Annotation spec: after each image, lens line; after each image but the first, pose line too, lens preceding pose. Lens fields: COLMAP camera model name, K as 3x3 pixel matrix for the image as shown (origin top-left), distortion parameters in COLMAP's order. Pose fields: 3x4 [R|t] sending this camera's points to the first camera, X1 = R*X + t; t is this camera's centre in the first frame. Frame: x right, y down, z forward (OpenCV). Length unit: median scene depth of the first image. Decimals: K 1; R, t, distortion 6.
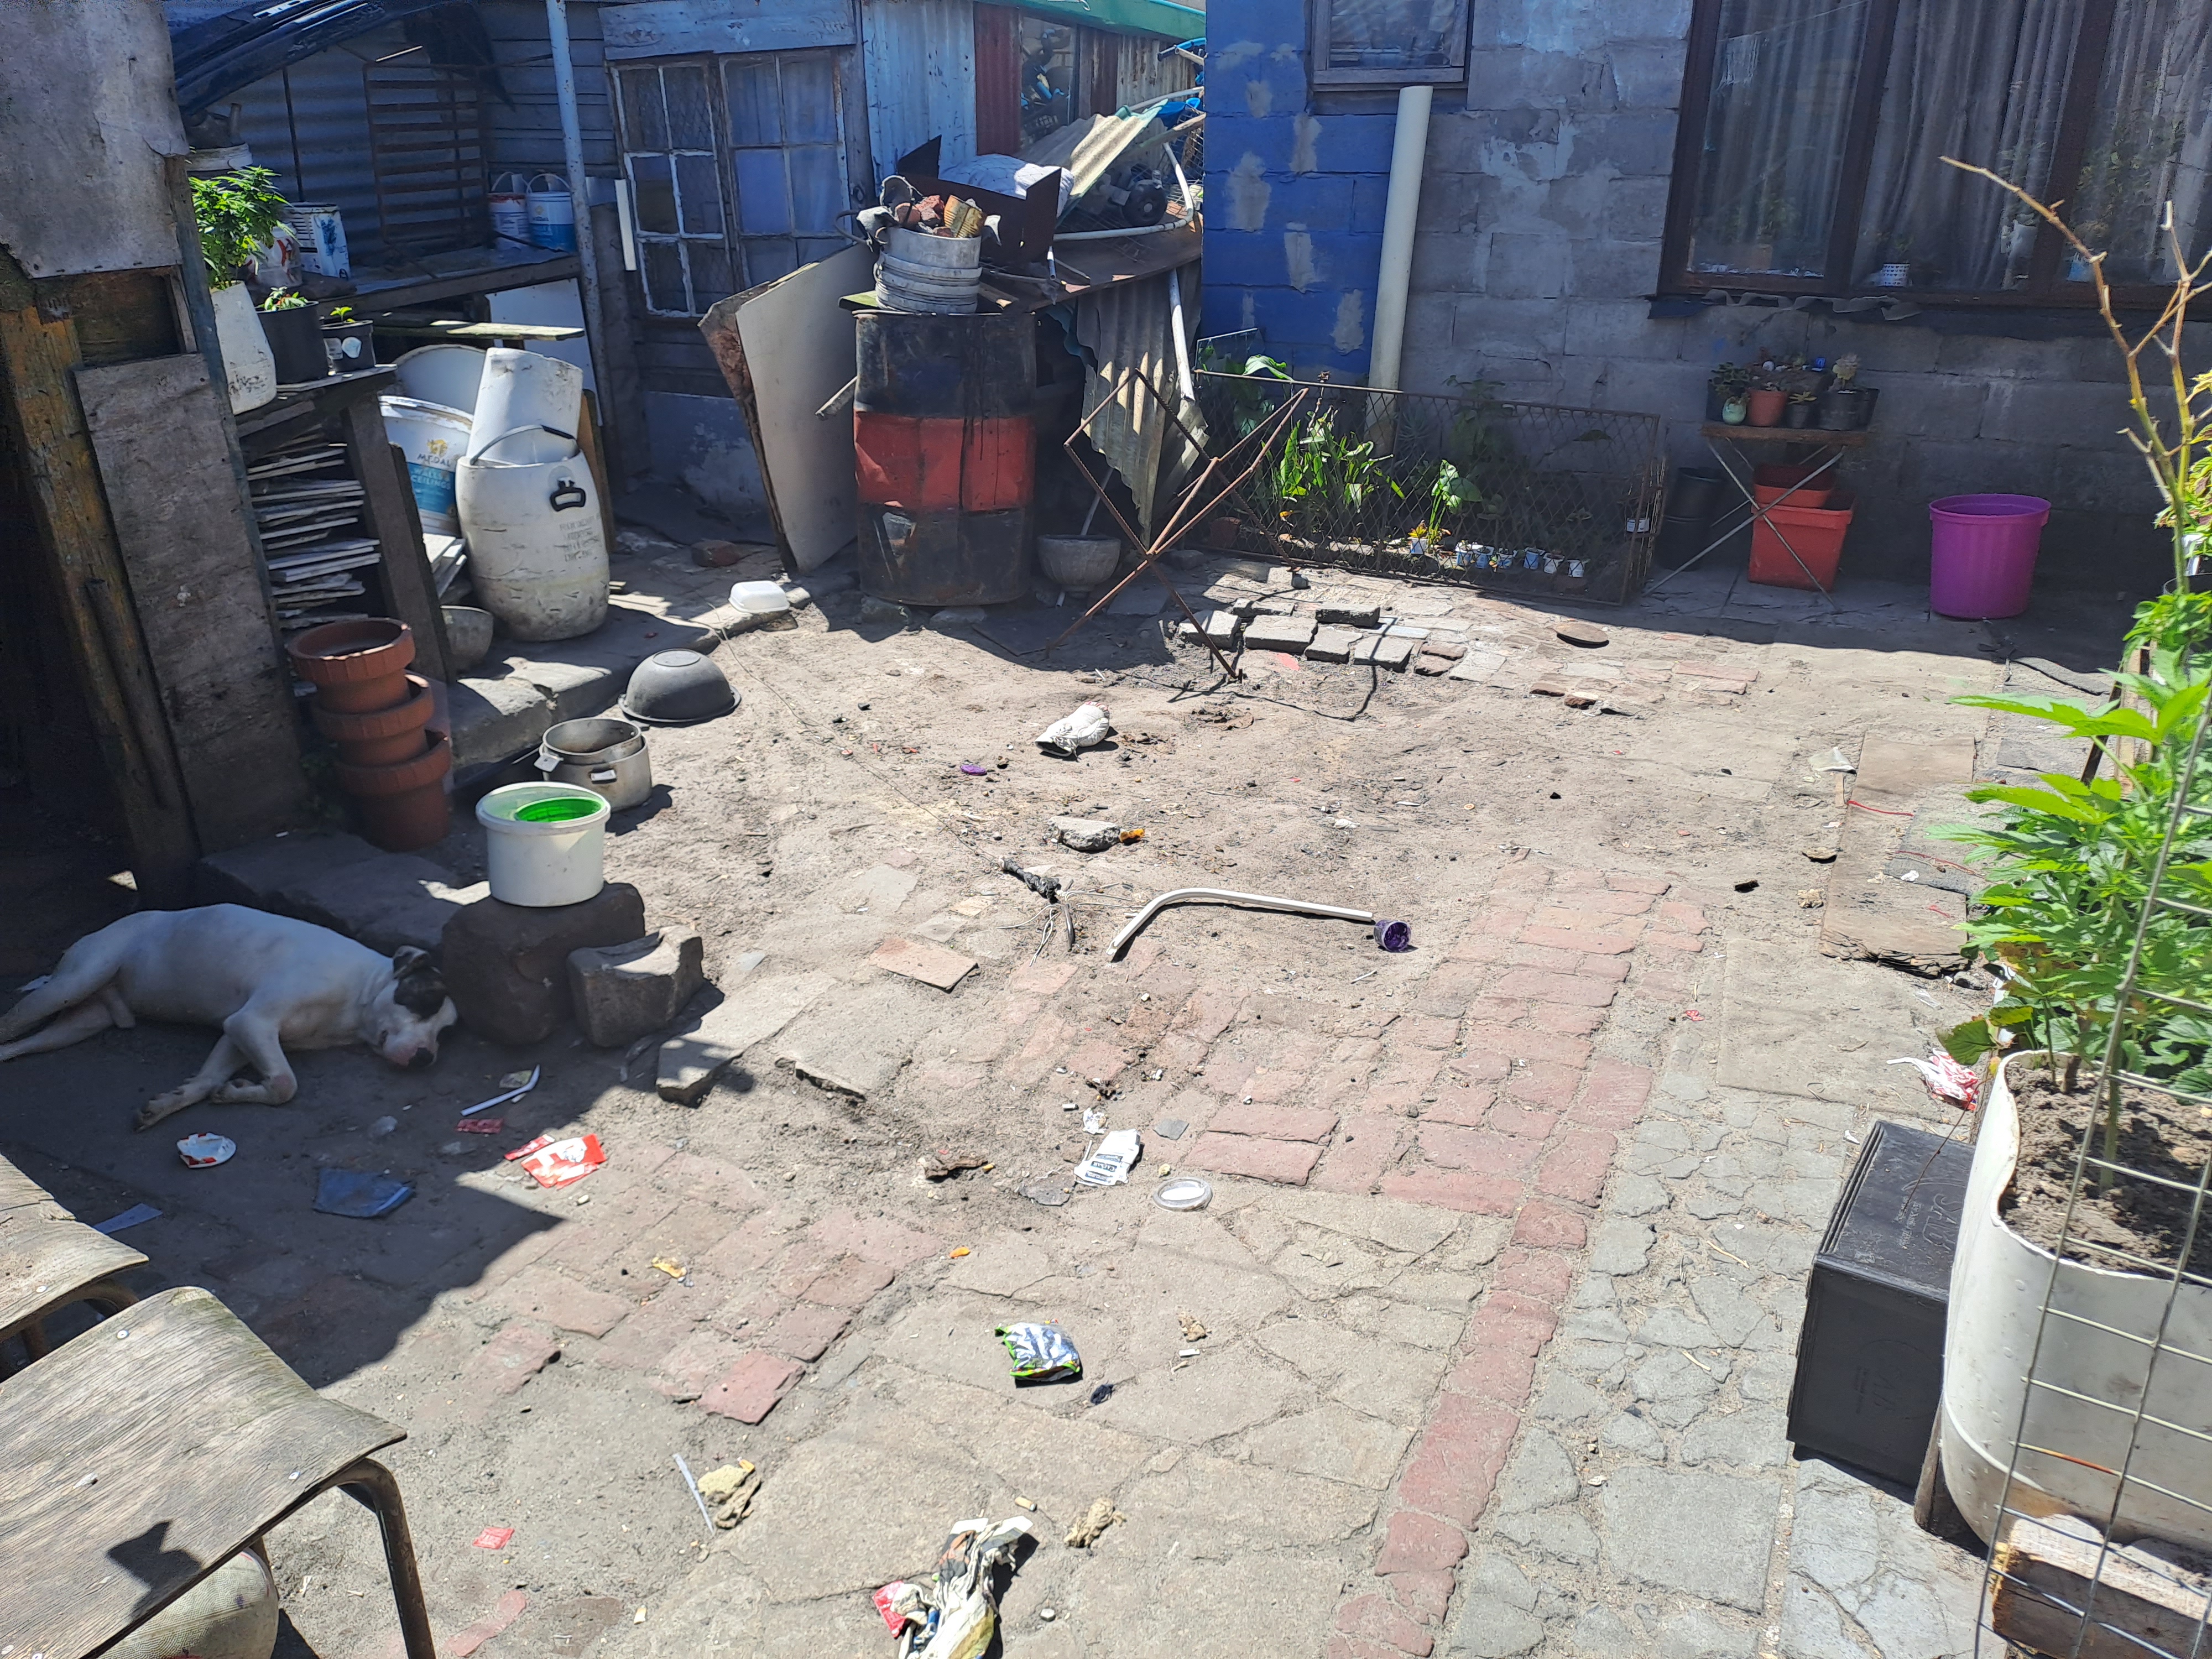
lens RADIAL K [[1623.3, 0, 1121.5], [0, 1623.3, 835.3], [0, 0, 1]] dist [0.072761, -0.090162]
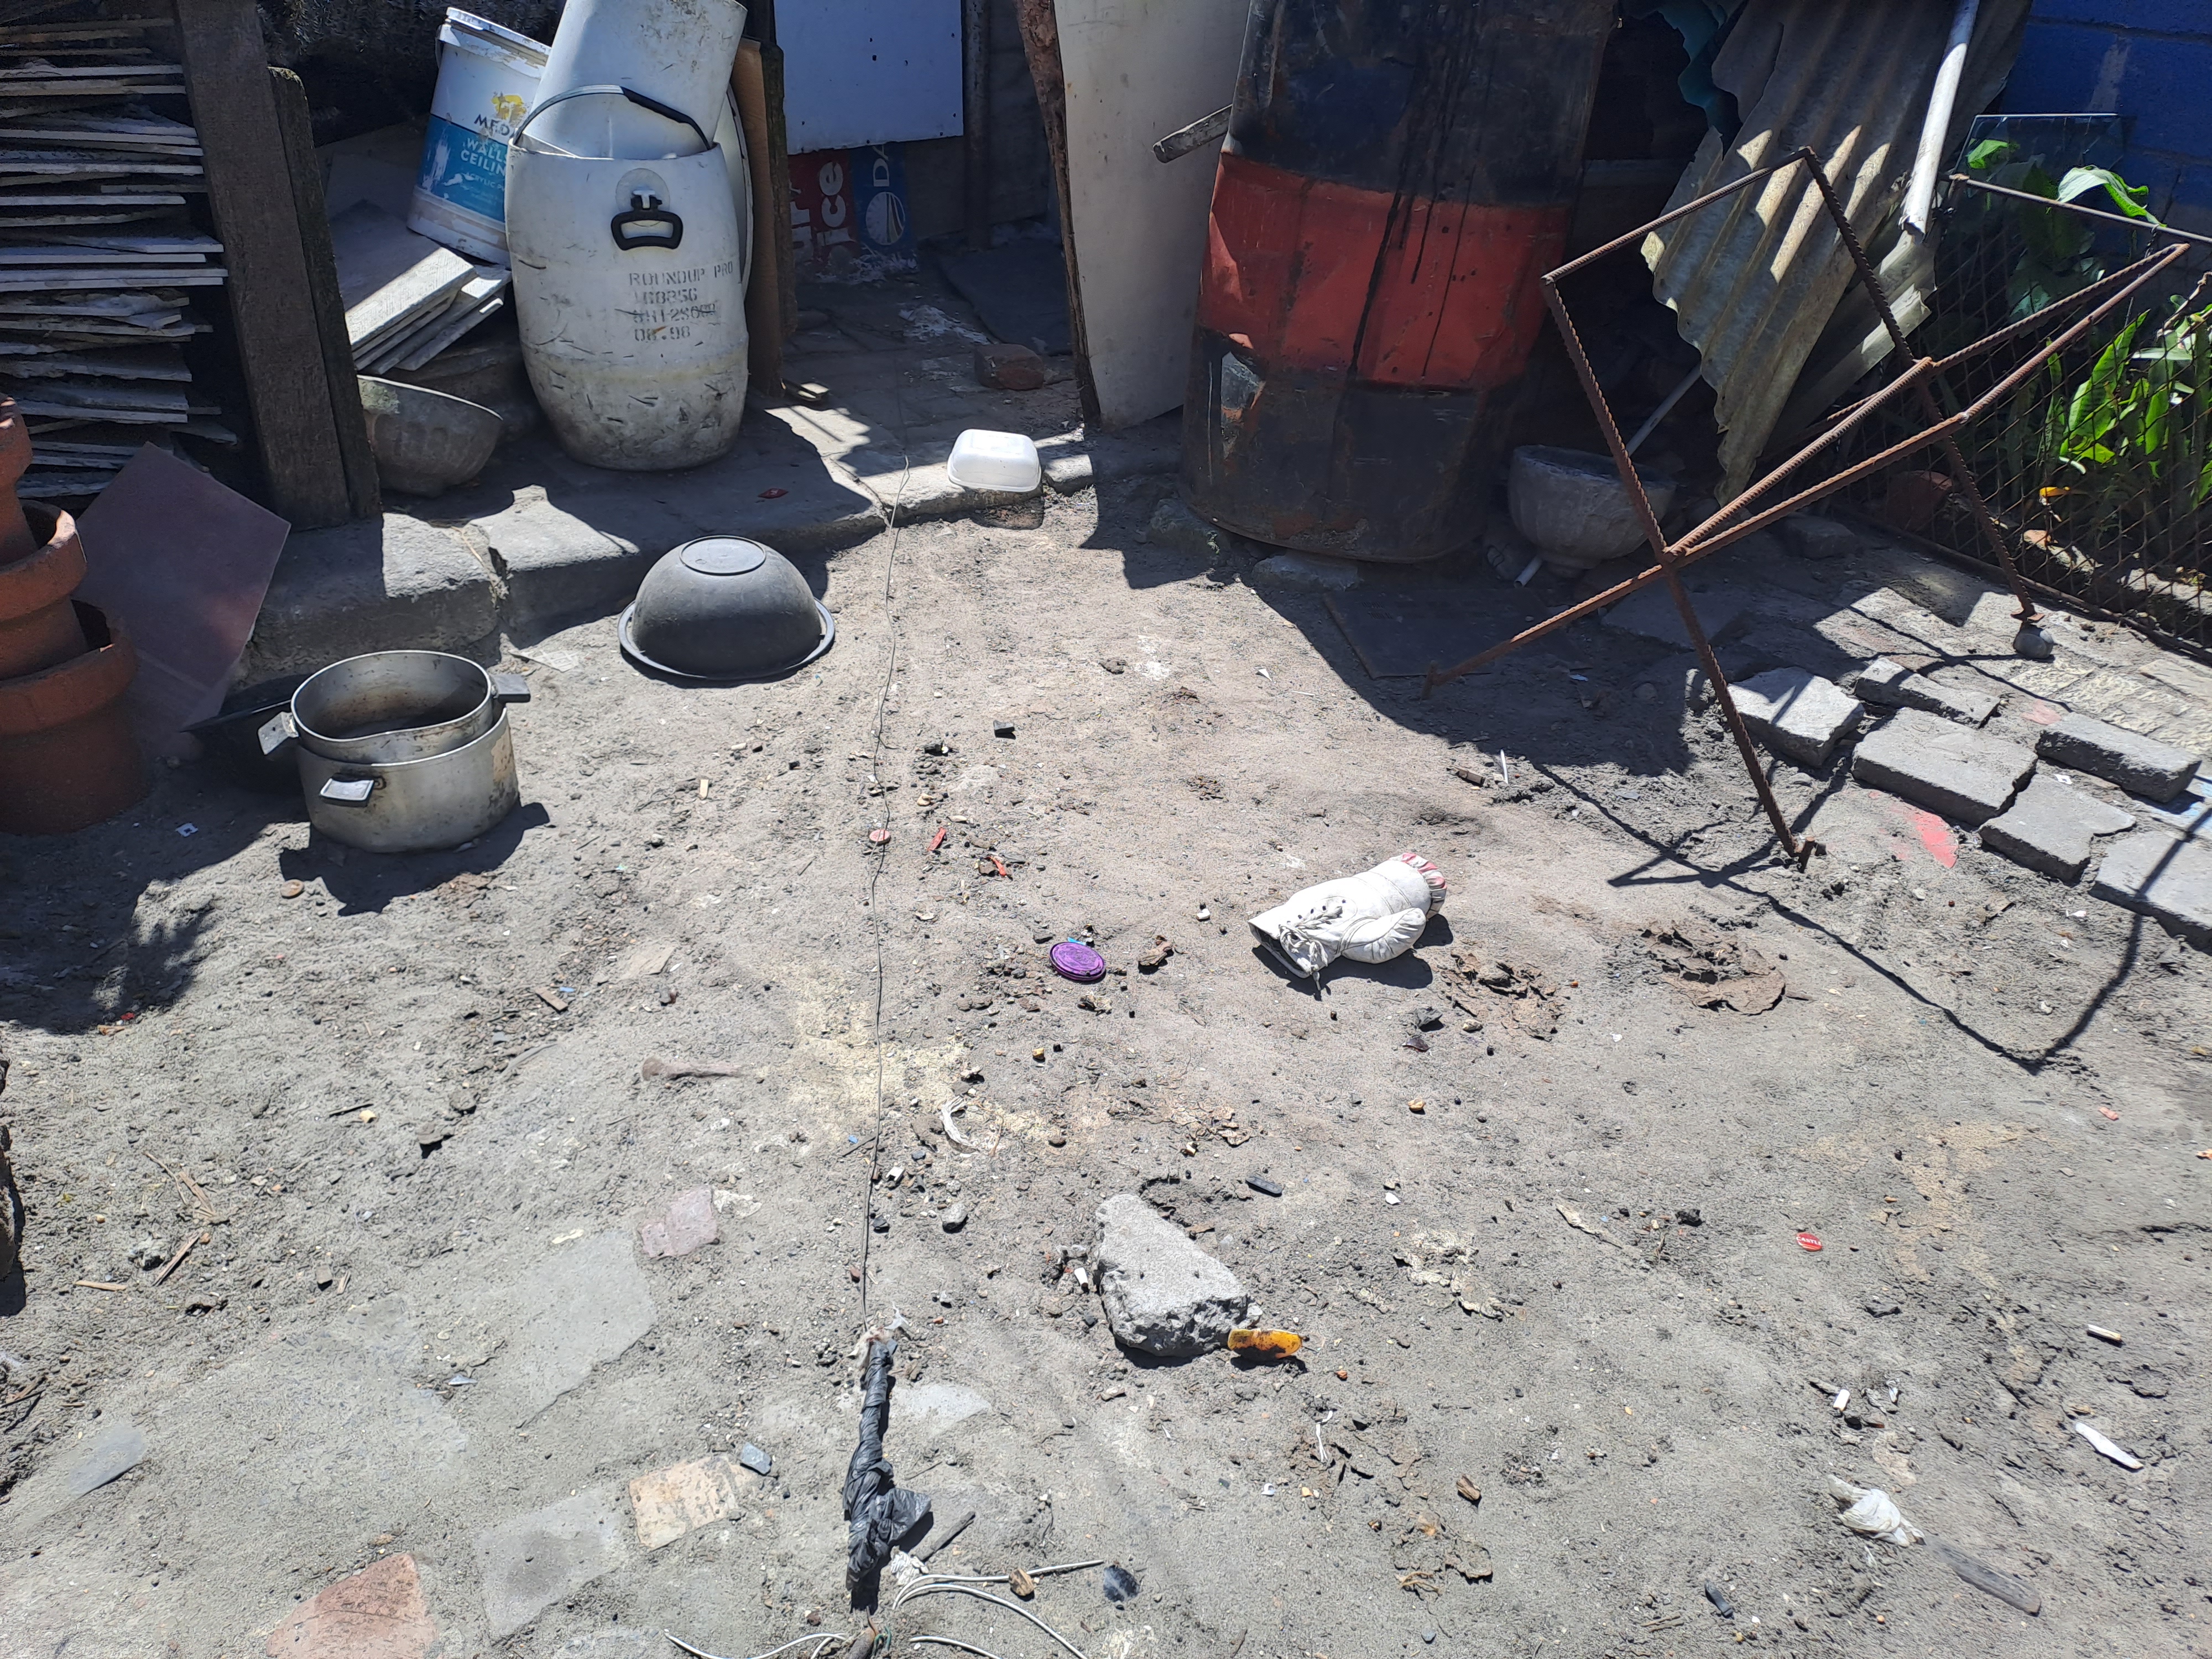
lens RADIAL K [[1623.3, 0, 1121.5], [0, 1623.3, 835.3], [0, 0, 1]] dist [0.072761, -0.090162]
pose [[0.895357, 0.285681, -0.341646, 0.065860], [-0.243968, 0.956429, 0.160385, -0.149882], [0.372579, -0.060251, 0.926042, 0.577814]]
